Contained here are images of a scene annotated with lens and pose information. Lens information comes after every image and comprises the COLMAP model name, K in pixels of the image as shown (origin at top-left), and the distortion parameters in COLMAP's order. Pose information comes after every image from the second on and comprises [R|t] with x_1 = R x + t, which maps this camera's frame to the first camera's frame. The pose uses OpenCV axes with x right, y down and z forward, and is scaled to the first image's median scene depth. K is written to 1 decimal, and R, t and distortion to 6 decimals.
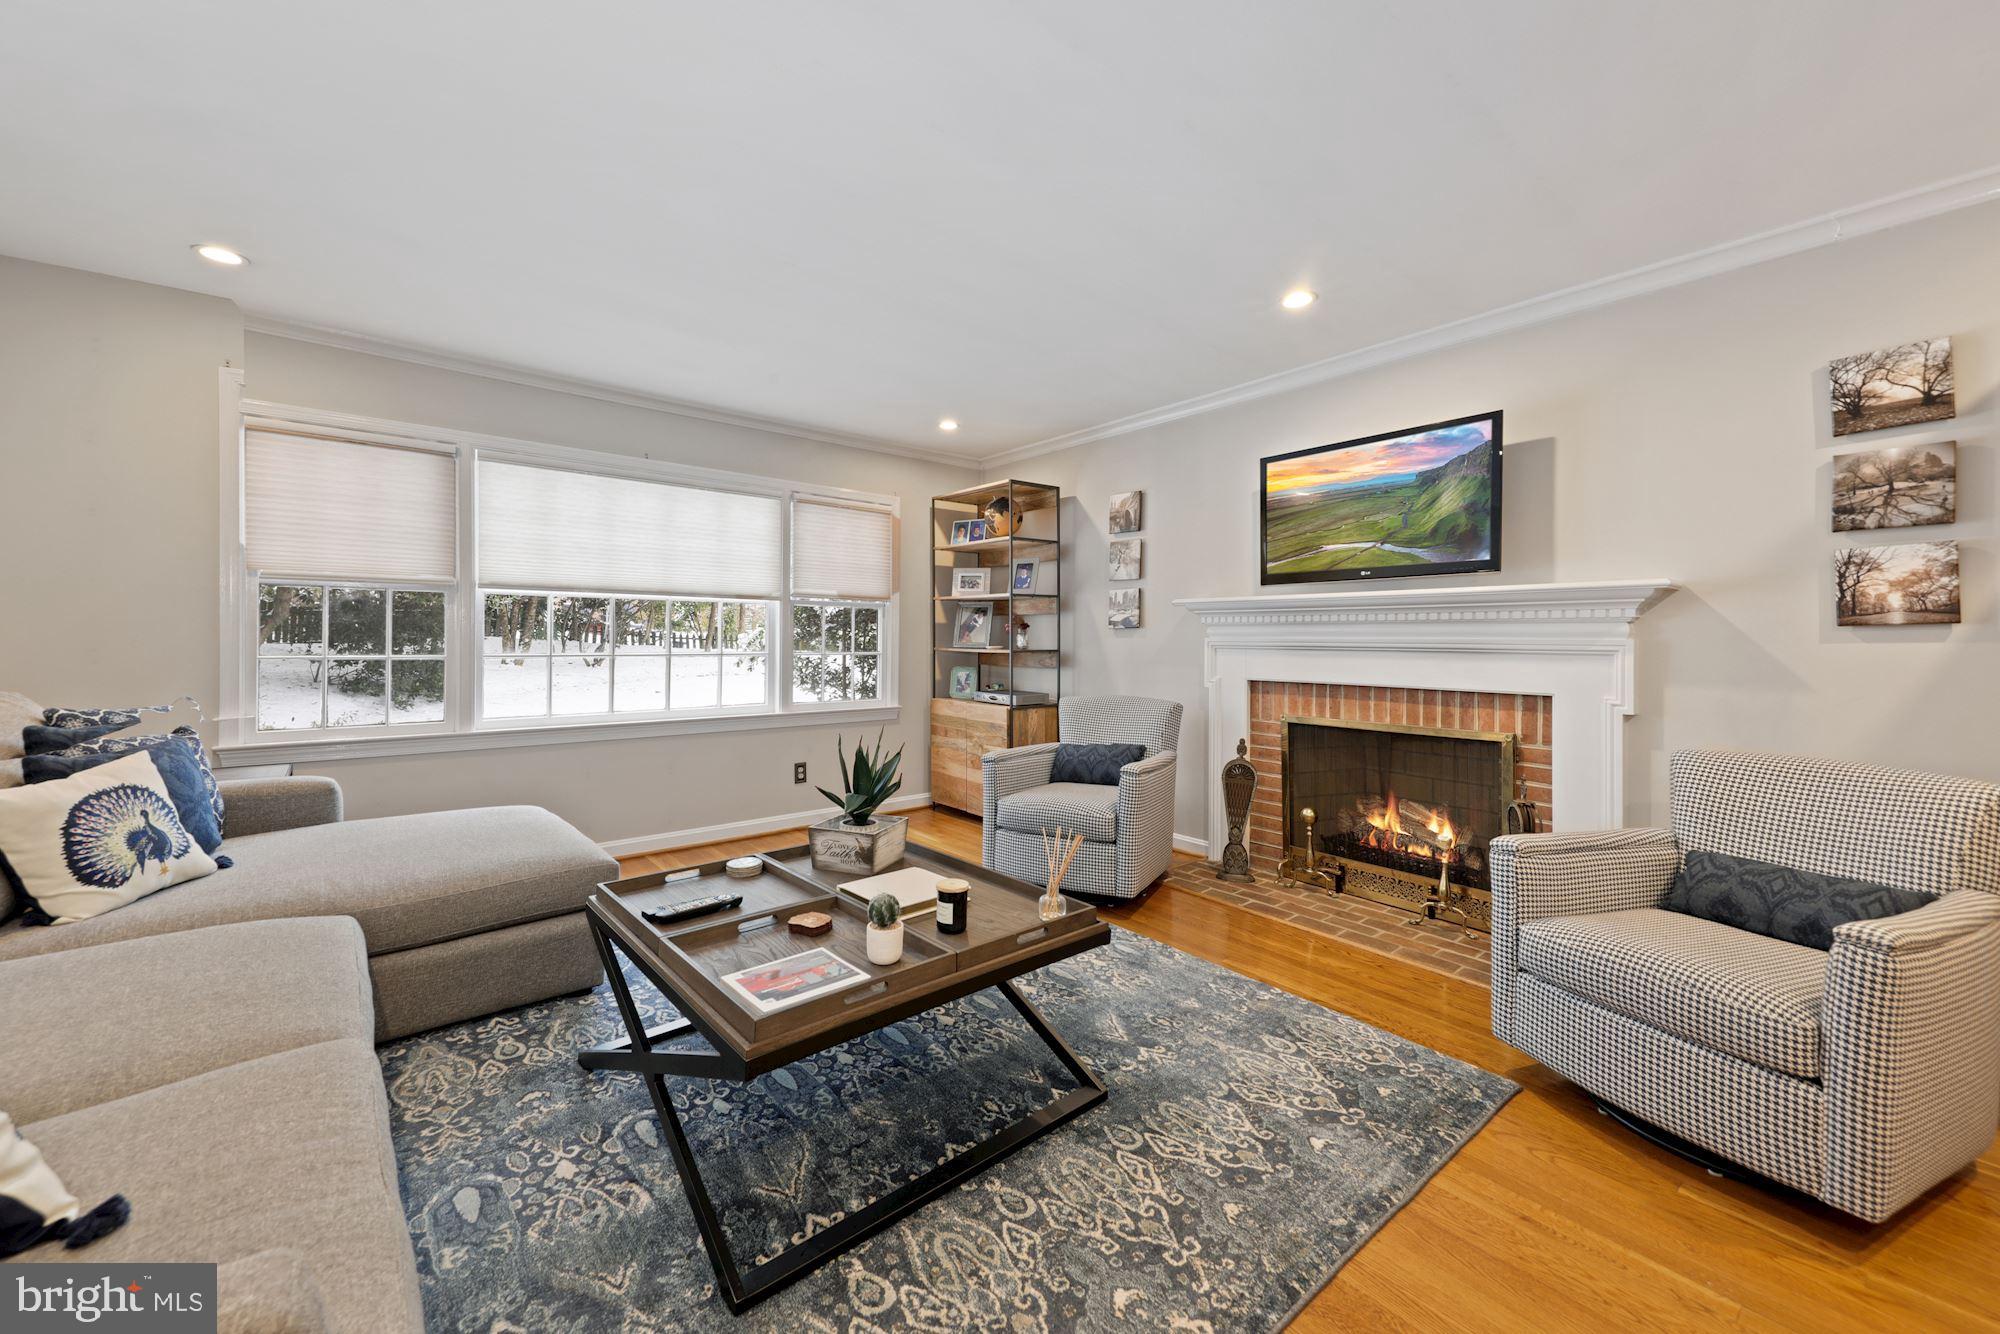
lens RADIAL K [[784.3, 0, 1002.8], [0, 784.3, 656.9], [0, 0, 1]] dist [0.002673, -0.000001]
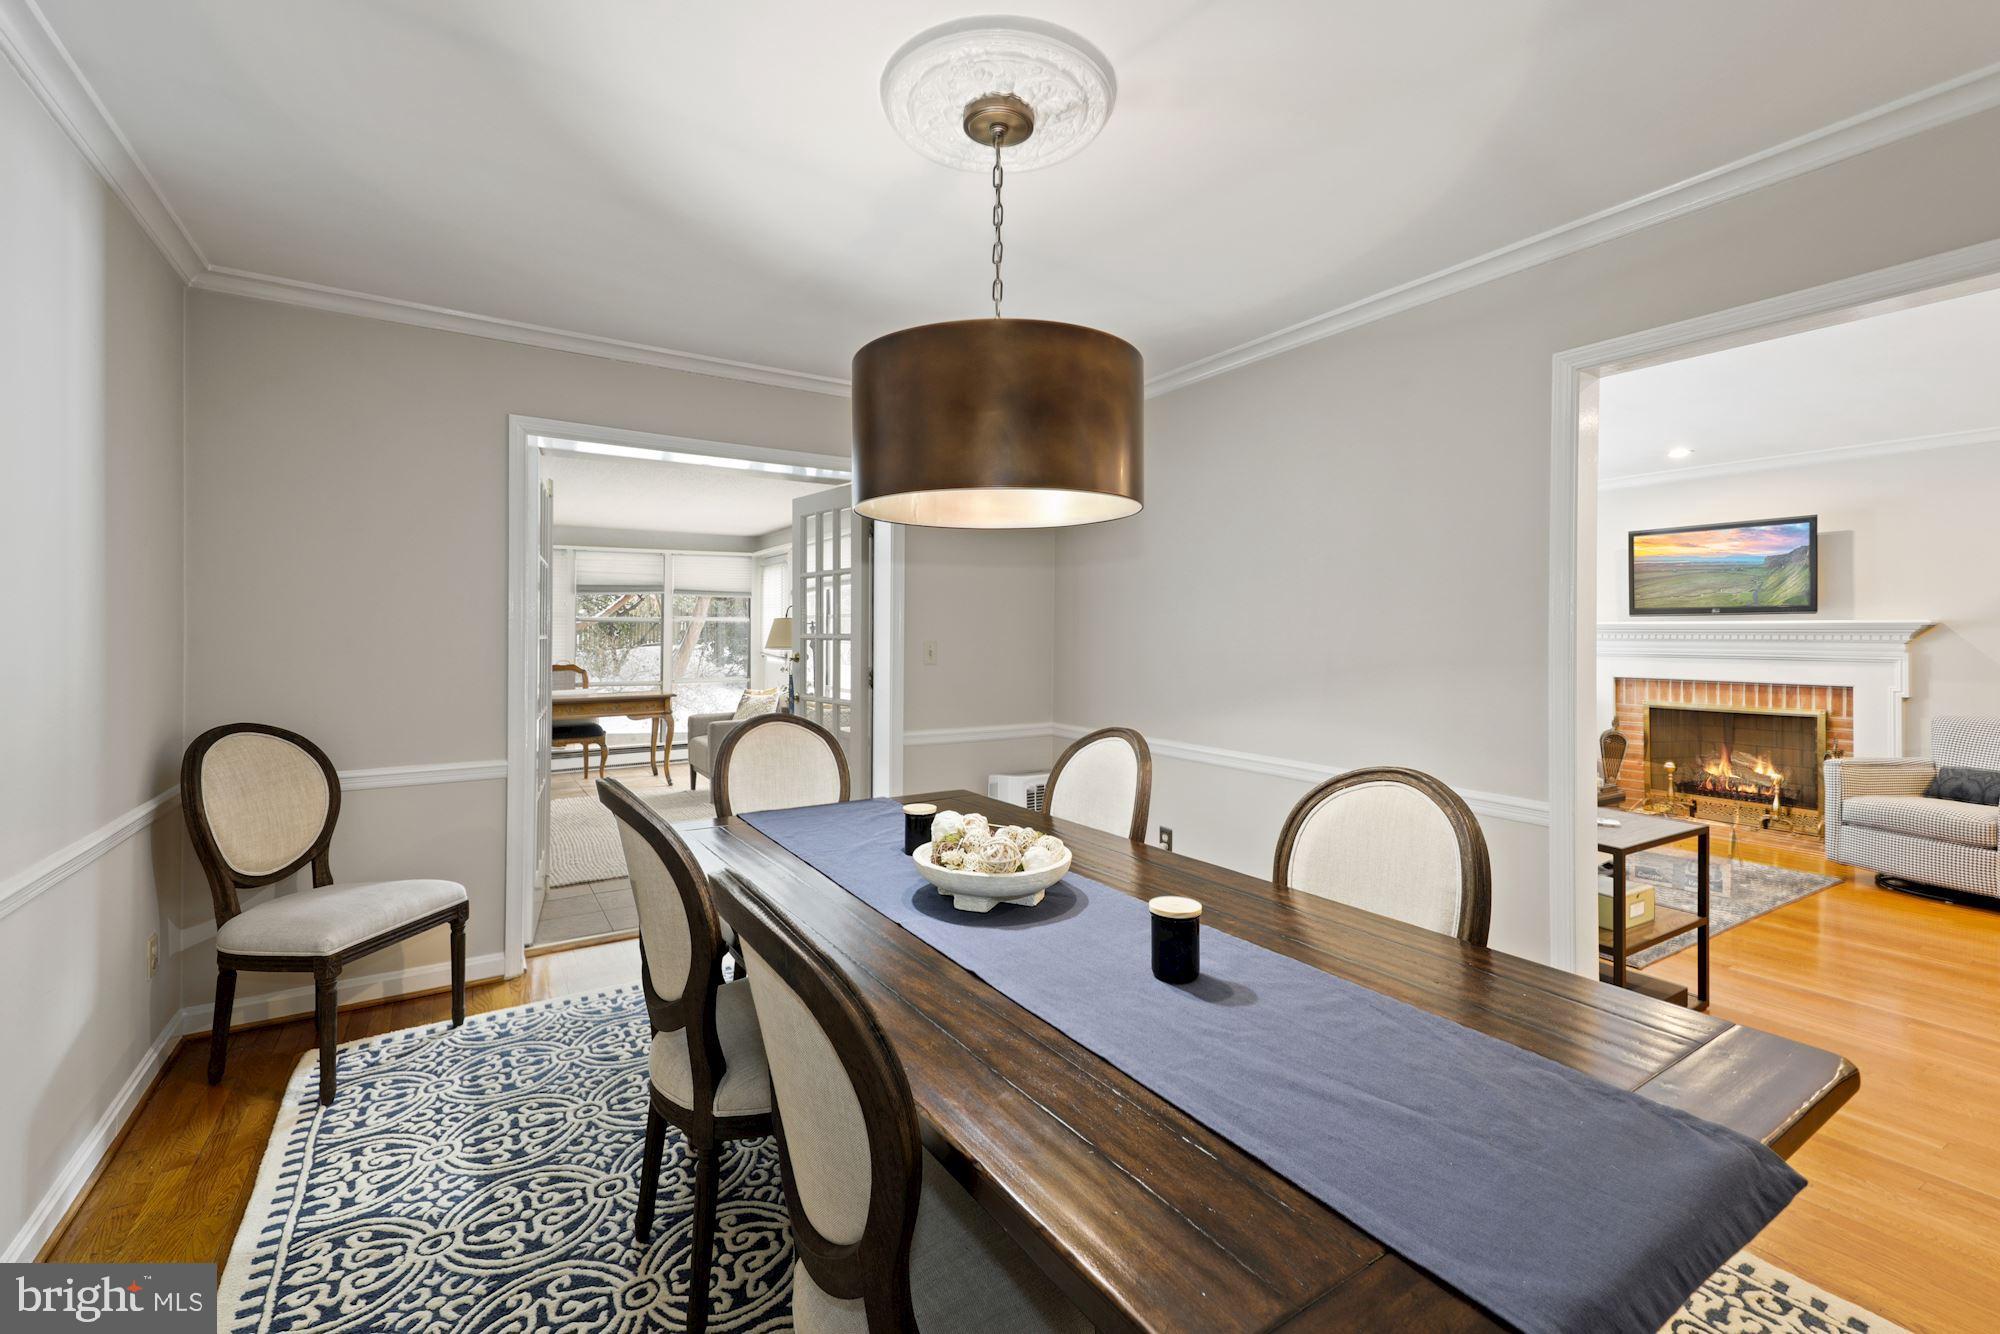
lens RADIAL K [[858.3, 0, 999.3], [0, 858.3, 650.8], [0, 0, 1]] dist [-0.003885, -0.000790]
pose [[0.989547, -0.000500, -0.144209, -0.763462], [-0.000157, 0.999990, -0.004544, -0.017332], [0.144210, 0.004519, 0.989537, -0.967291]]
